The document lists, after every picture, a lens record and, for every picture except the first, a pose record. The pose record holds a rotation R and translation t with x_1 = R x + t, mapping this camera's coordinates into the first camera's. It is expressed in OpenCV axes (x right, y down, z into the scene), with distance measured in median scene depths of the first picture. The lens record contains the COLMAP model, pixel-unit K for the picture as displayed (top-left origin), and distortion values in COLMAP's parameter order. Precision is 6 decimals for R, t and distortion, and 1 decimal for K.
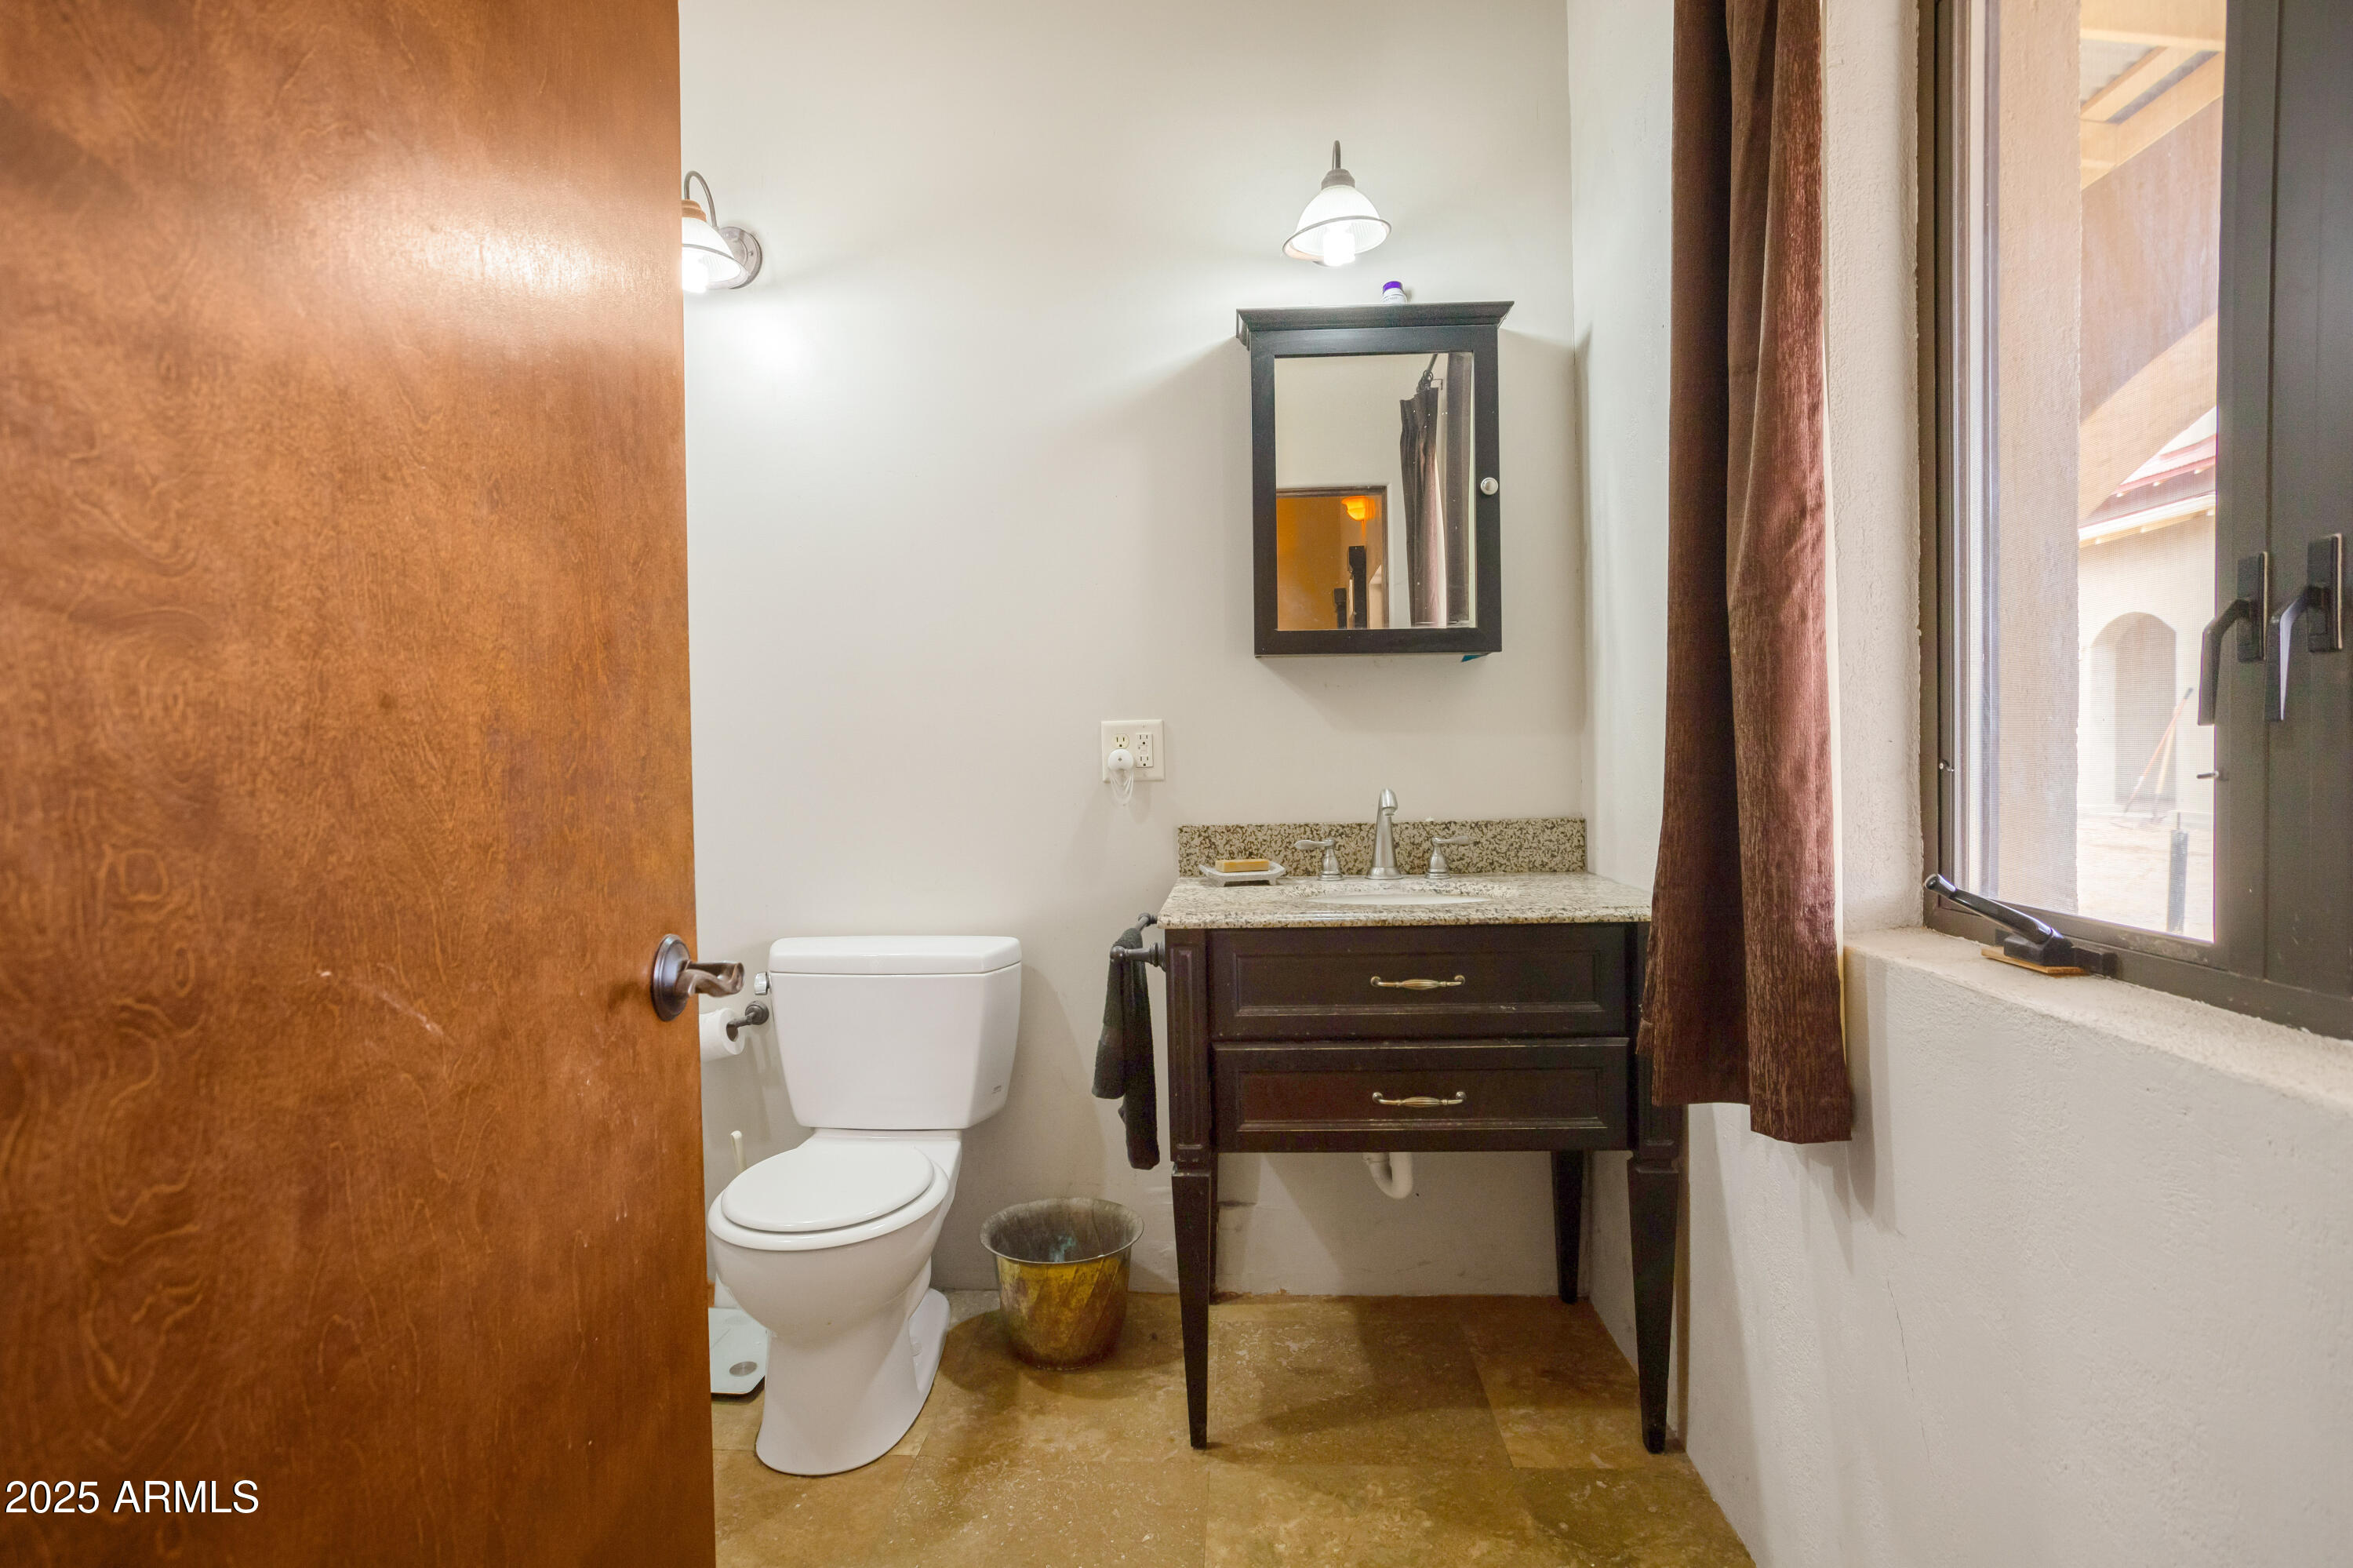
lens RADIAL K [[1143.3, 0, 1180.3], [0, 1143.3, 775.0], [0, 0, 1]] dist [0.005966, 0.000594]
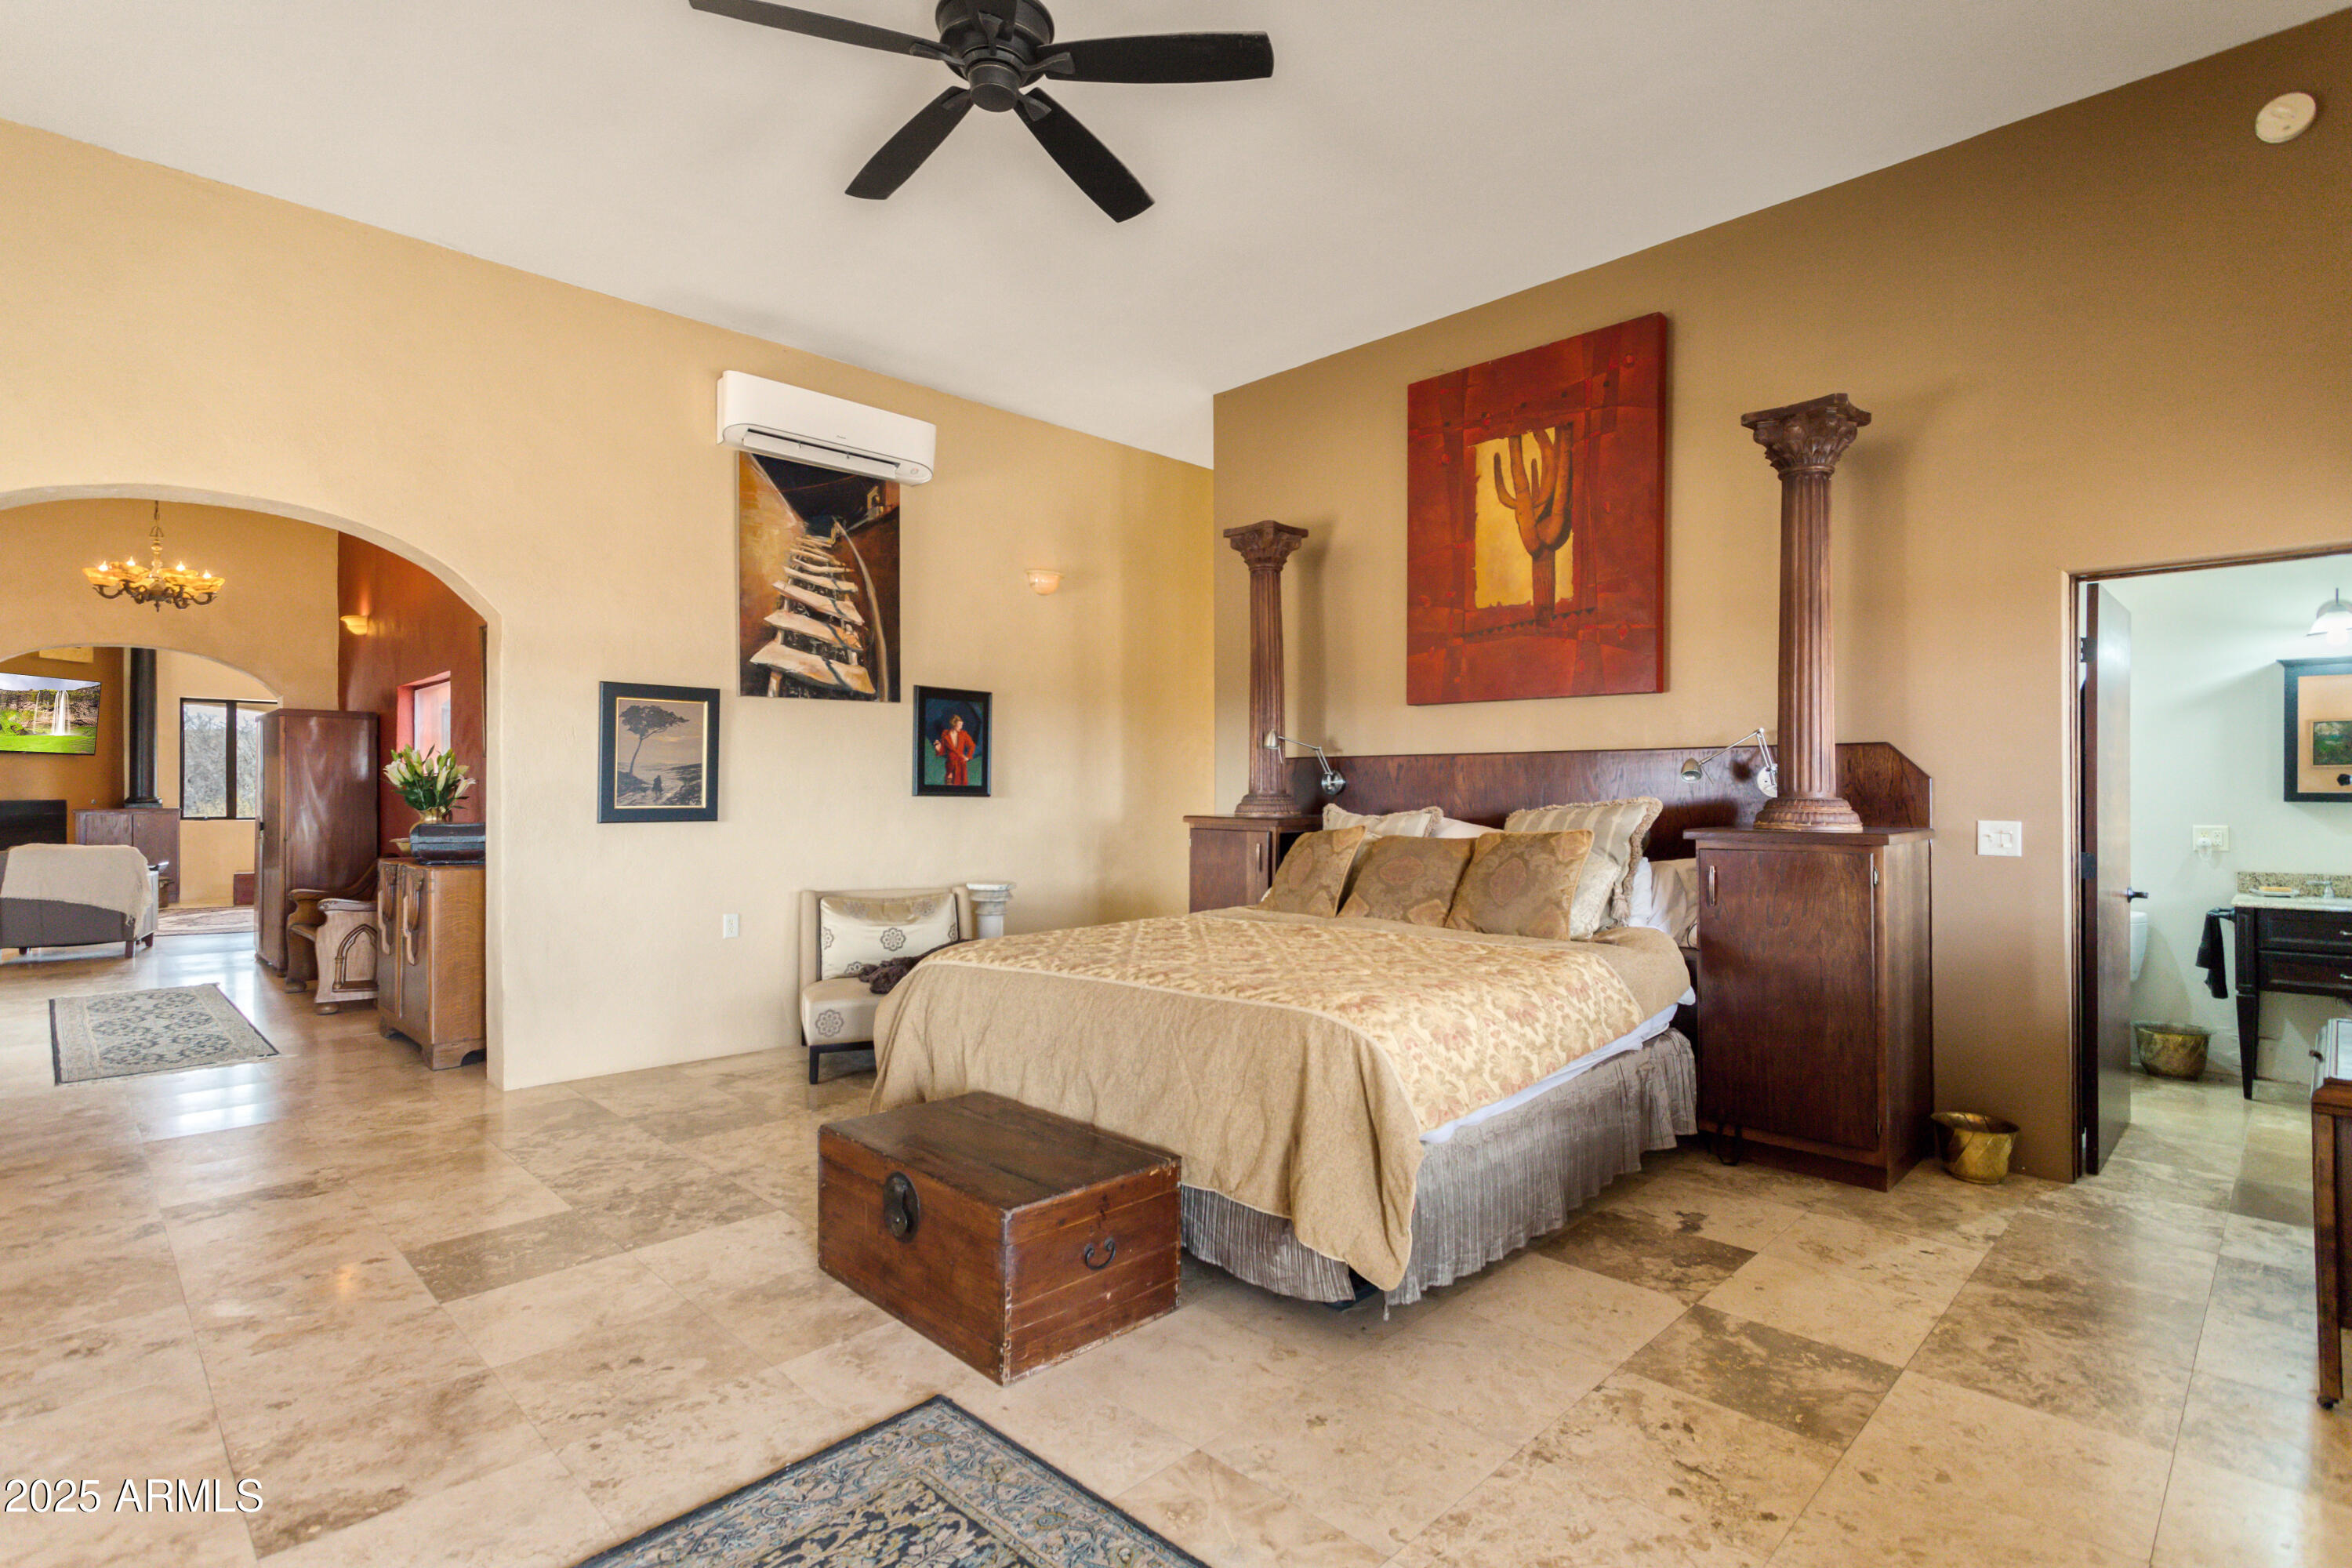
lens RADIAL K [[1142.8, 0, 1174.4], [0, 1142.8, 782.8], [0, 0, 1]] dist [0.005966, 0.000594]
pose [[0.747589, 0.013583, -0.664023, -0.075561], [-0.039943, 0.998901, -0.024536, 0.008198], [0.662959, 0.044866, 0.747310, -2.389511]]
